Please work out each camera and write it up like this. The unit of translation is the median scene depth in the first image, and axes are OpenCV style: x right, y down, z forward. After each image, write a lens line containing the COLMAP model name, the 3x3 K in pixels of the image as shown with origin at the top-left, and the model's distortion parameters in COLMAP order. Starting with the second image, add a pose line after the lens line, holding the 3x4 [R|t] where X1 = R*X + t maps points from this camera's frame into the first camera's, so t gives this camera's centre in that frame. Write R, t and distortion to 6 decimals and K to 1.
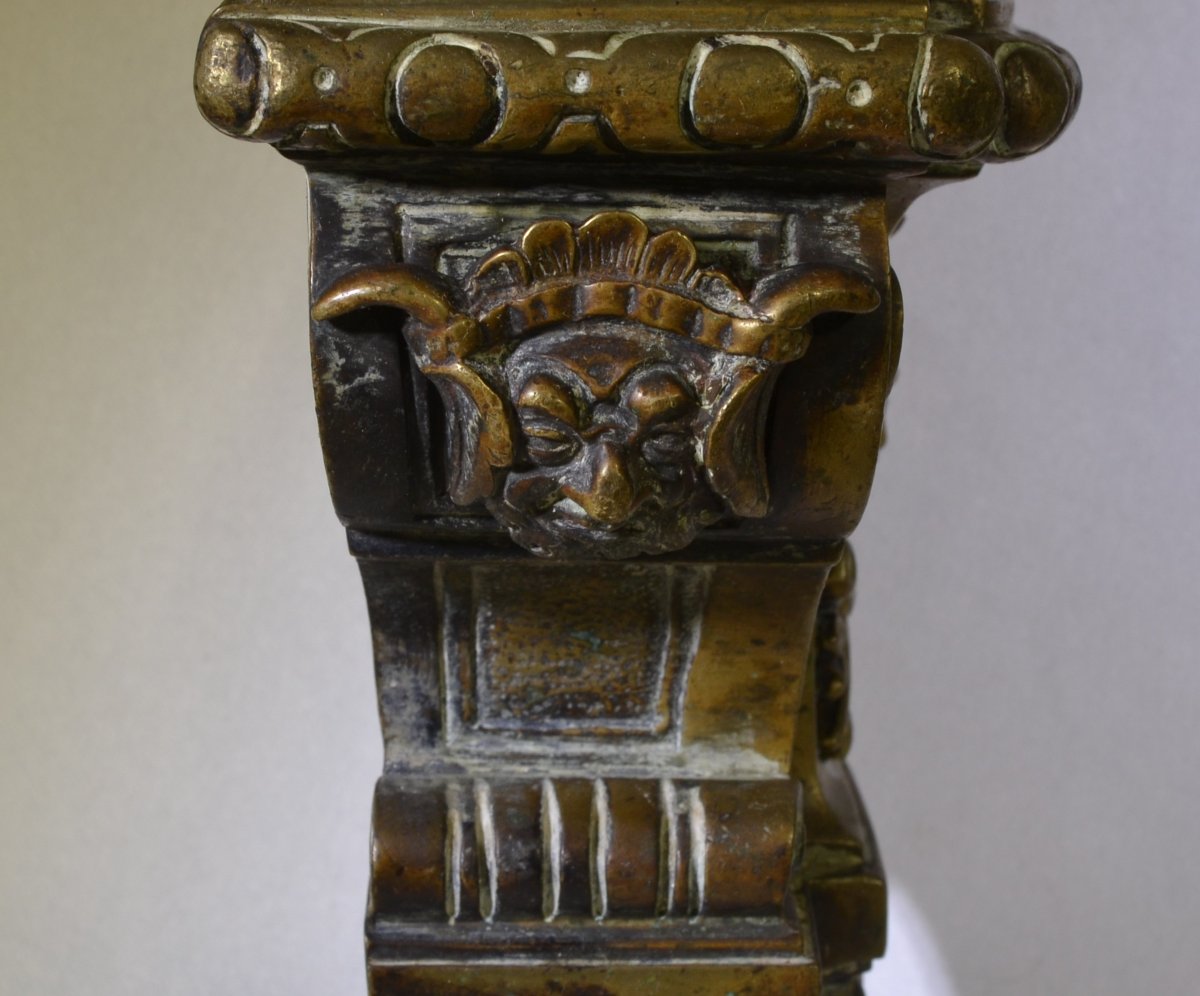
lens RADIAL K [[2323.6, 0, 602.3], [0, 2323.6, 497.4], [0, 0, 1]] dist [-0.048571, 0.000000]
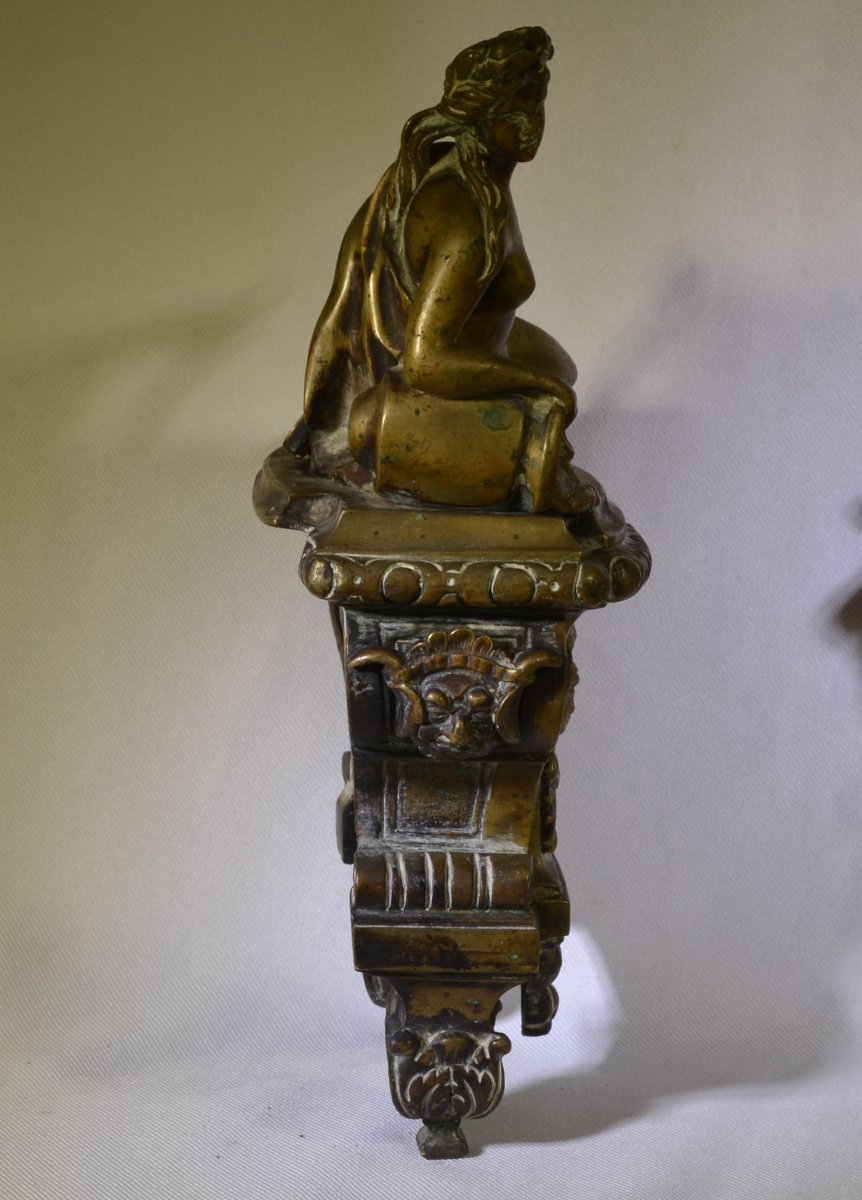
lens RADIAL K [[2931.1, 0, 430.3], [0, 2931.1, 601.4], [0, 0, 1]] dist [-0.073538, 0.000000]
pose [[0.999291, 0.012421, 0.035547, -0.147562], [-0.011027, 0.999173, -0.039146, -0.021080], [-0.036004, 0.038726, 0.998601, -2.292886]]
